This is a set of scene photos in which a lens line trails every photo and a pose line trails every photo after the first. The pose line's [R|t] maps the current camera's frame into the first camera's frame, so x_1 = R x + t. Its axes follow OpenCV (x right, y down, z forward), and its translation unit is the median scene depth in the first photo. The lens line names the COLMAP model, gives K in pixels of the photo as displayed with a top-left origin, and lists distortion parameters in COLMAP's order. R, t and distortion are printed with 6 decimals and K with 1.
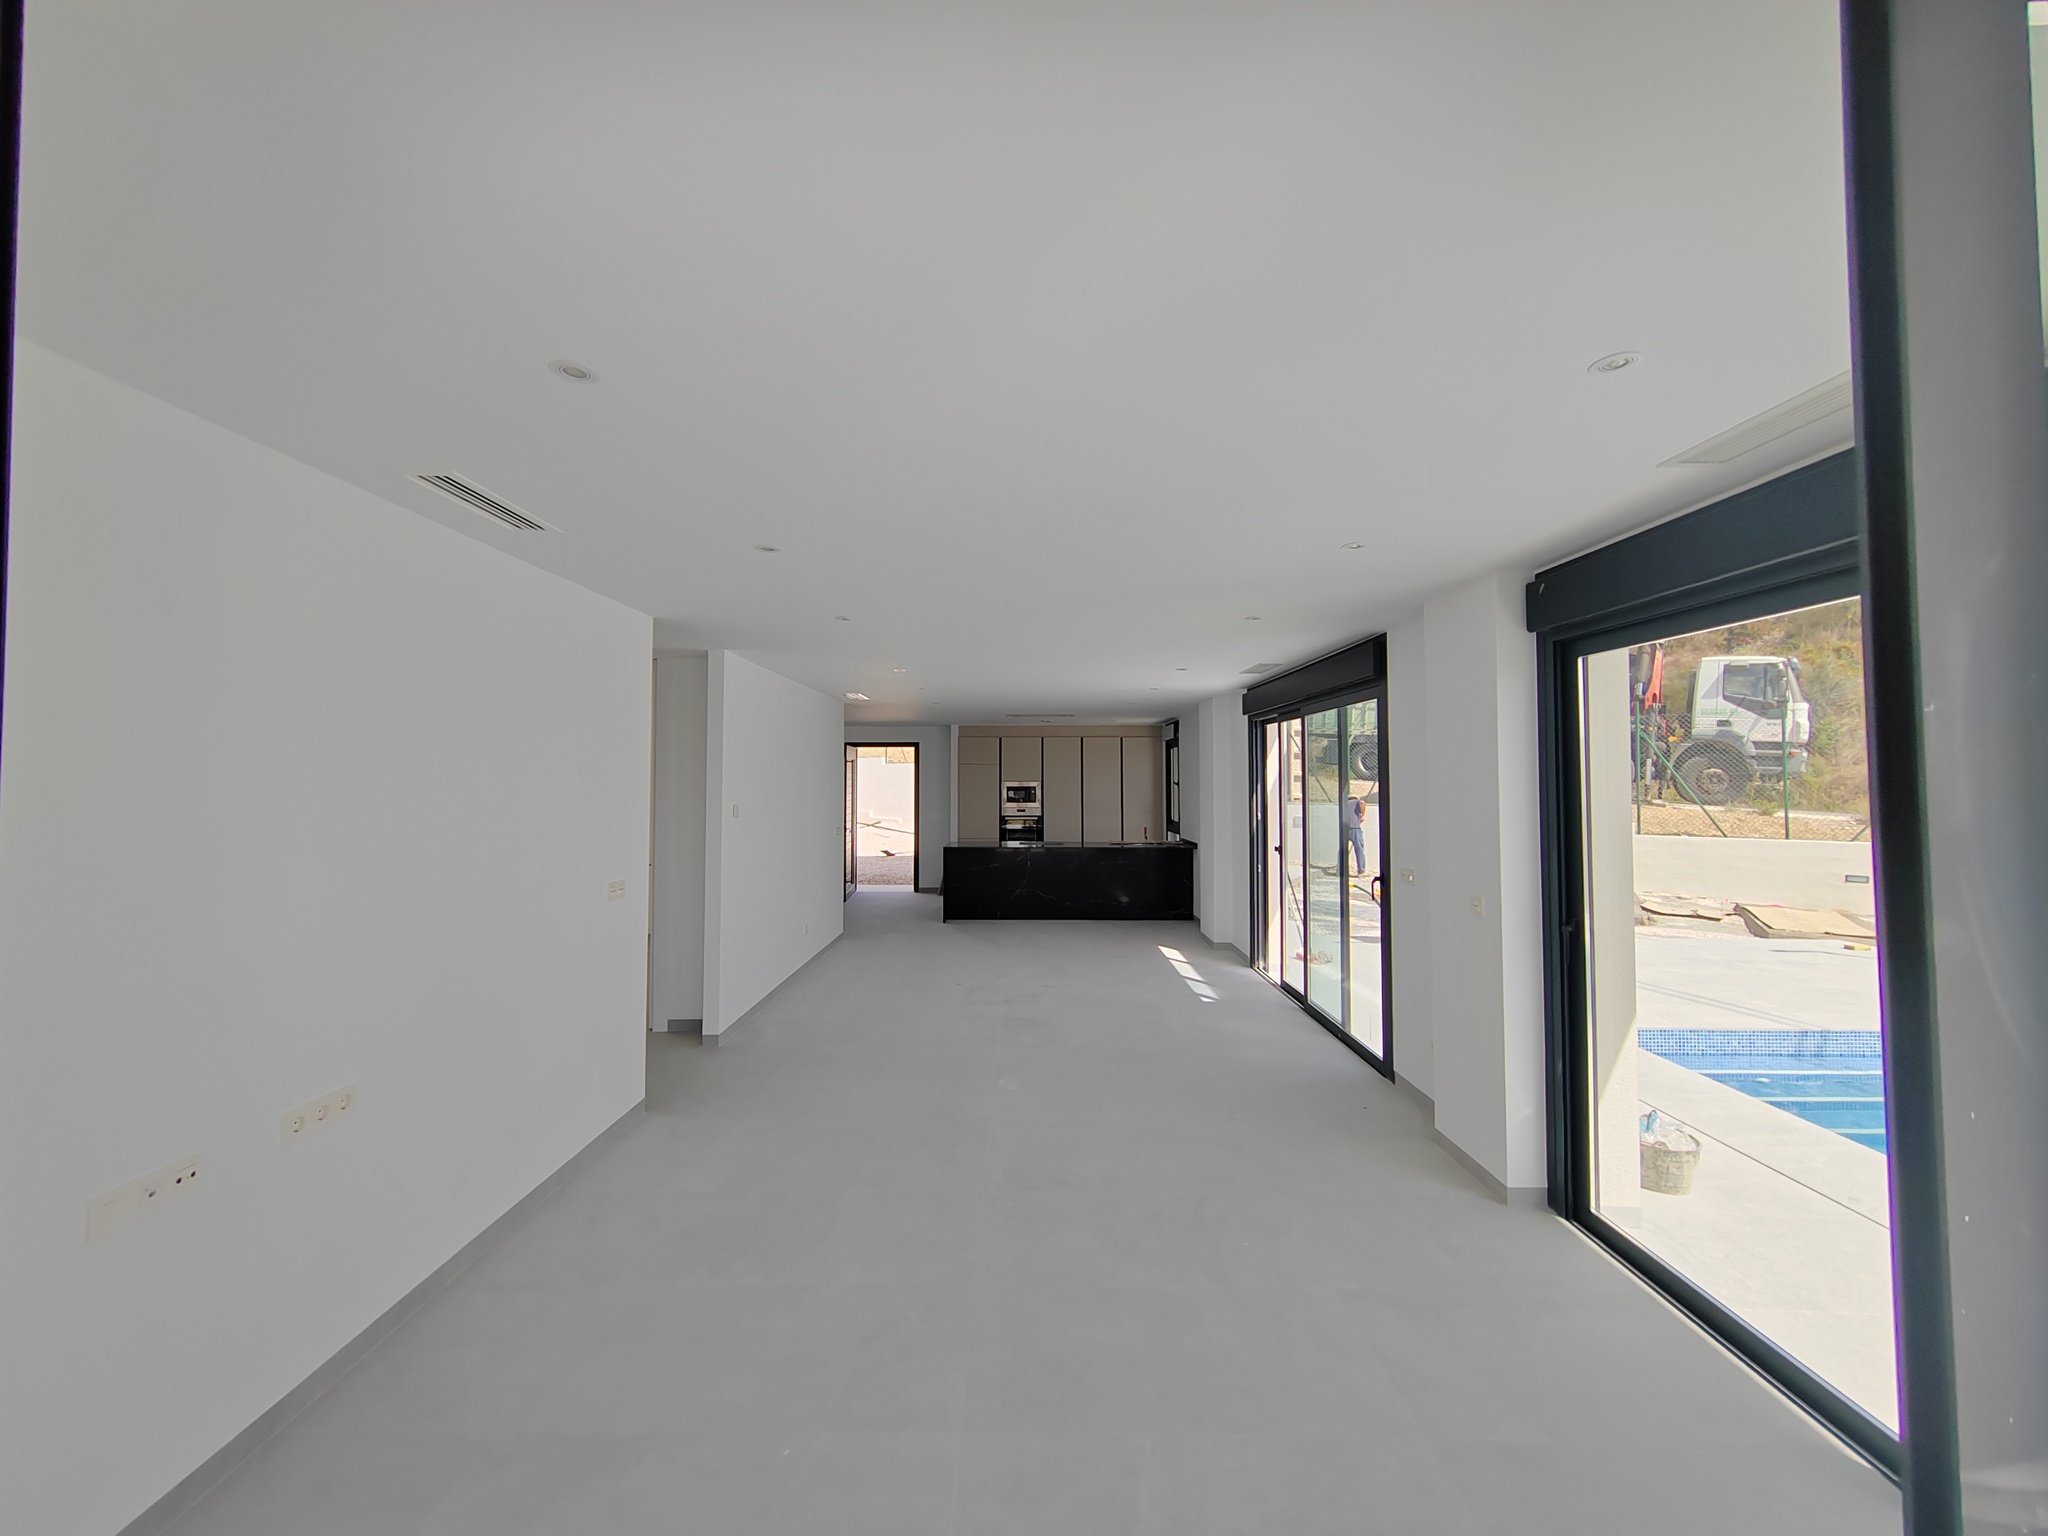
lens RADIAL K [[786.3, 0, 1018.3], [0, 786.3, 757.5], [0, 0, 1]] dist [0.000041, -0.000002]
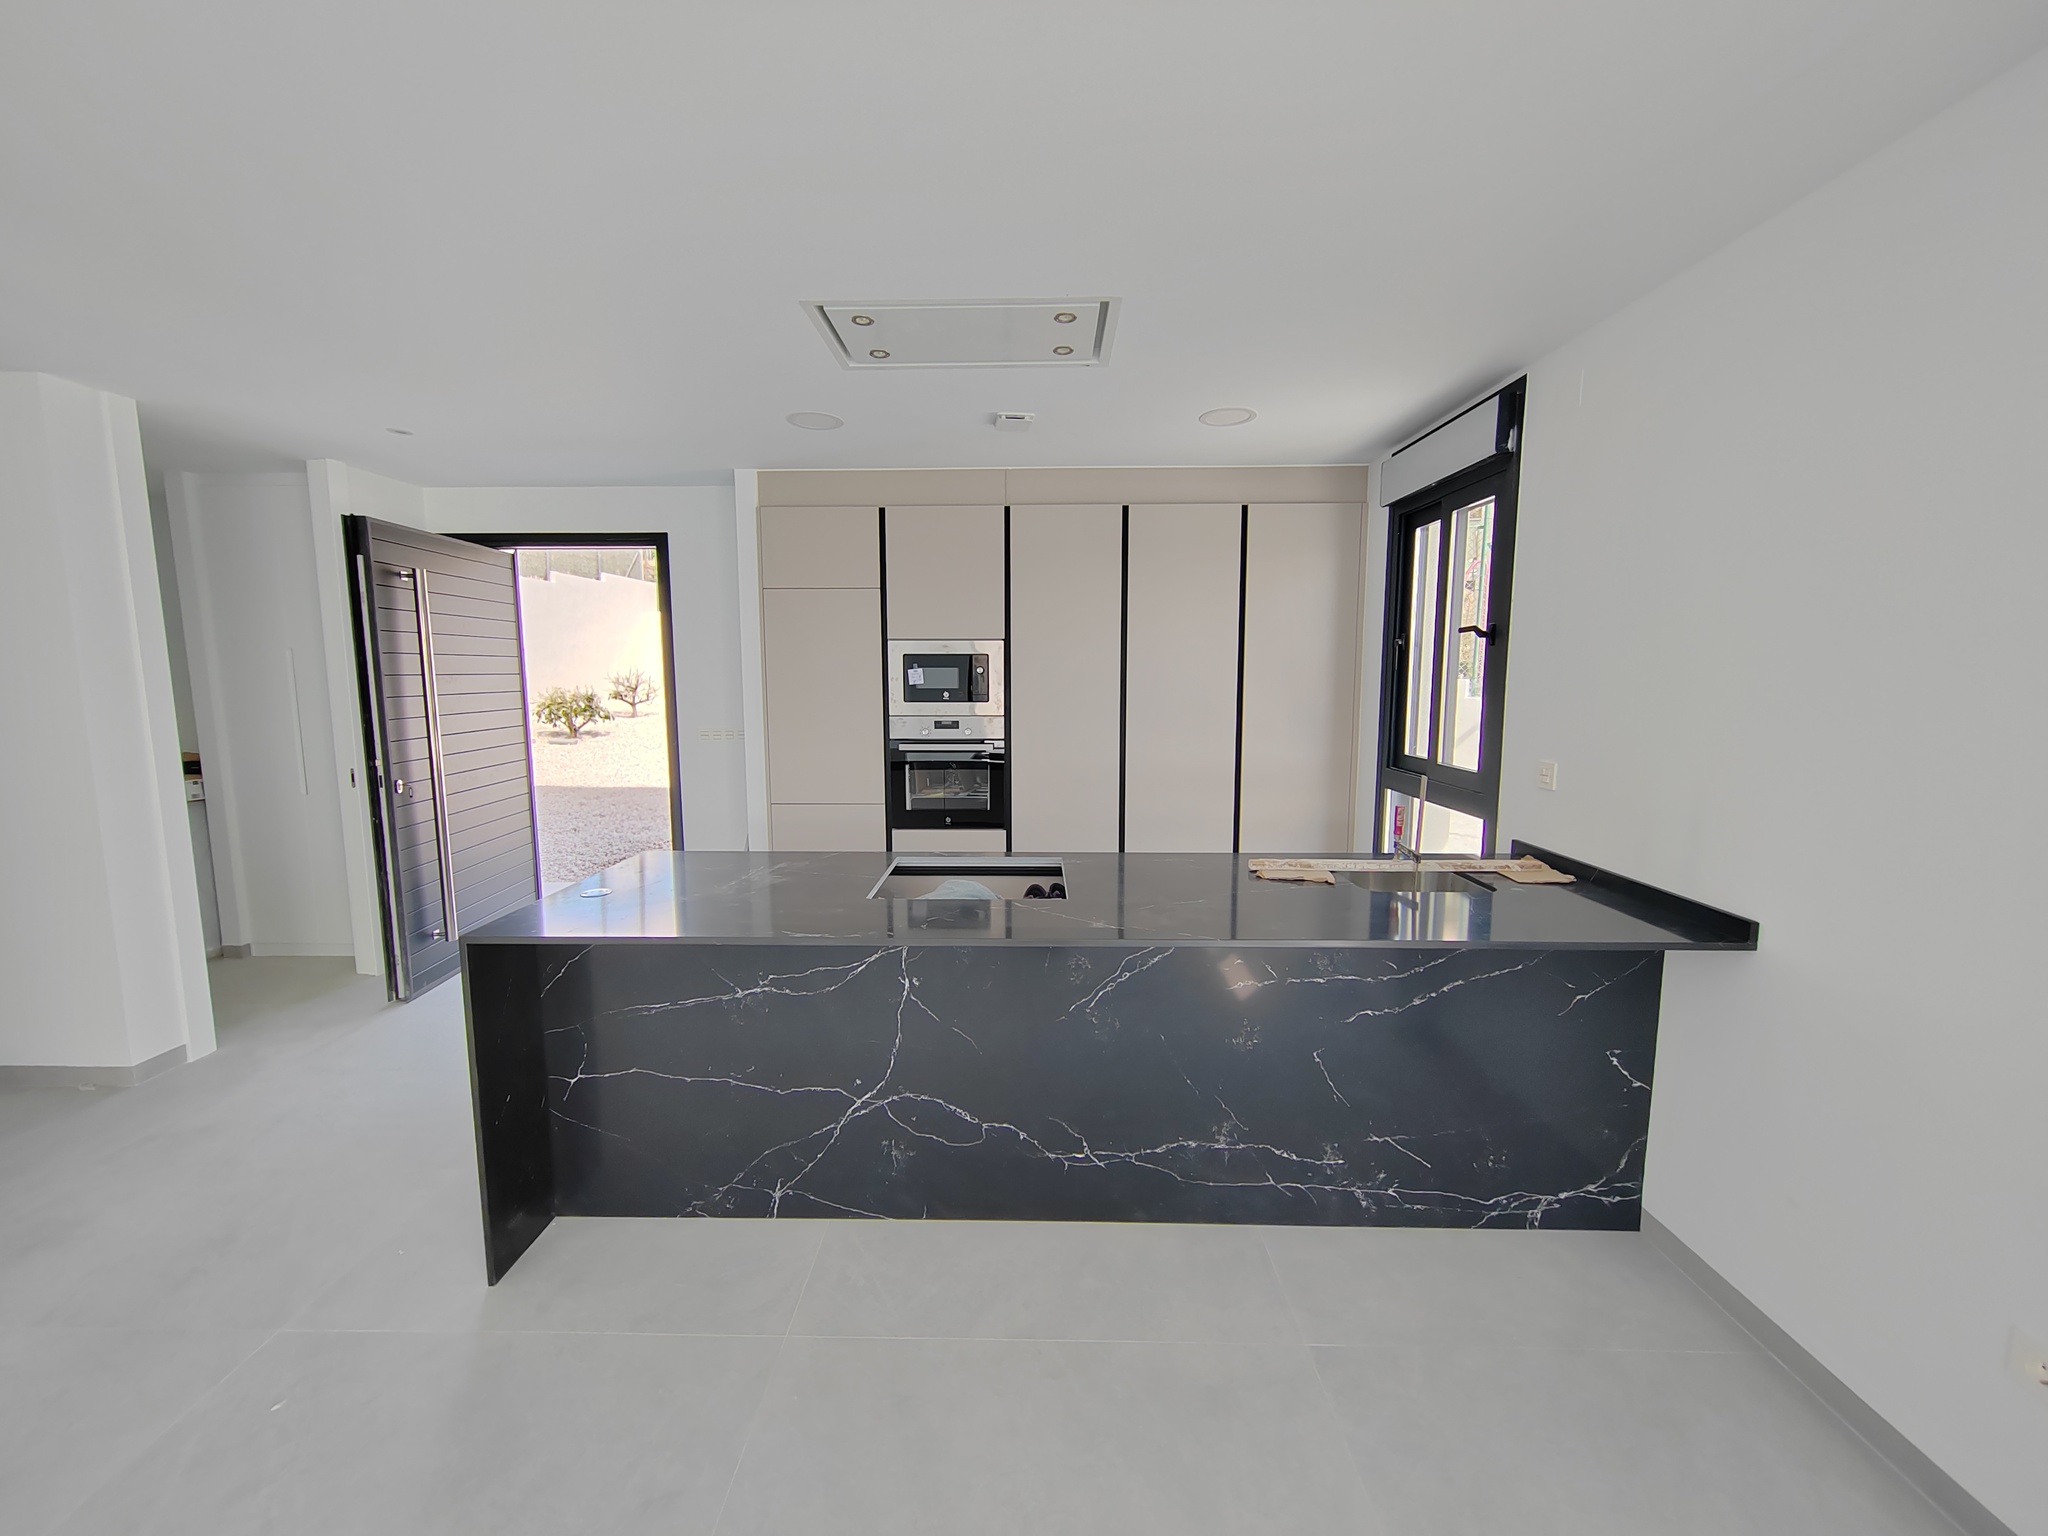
lens RADIAL K [[786.3, 0, 1018.3], [0, 786.3, 757.5], [0, 0, 1]] dist [0.000041, -0.000002]
pose [[0.999691, -0.008868, 0.023231, 0.026493], [0.004113, 0.980345, 0.197246, 0.013769], [-0.024523, -0.197090, 0.980079, 0.658570]]
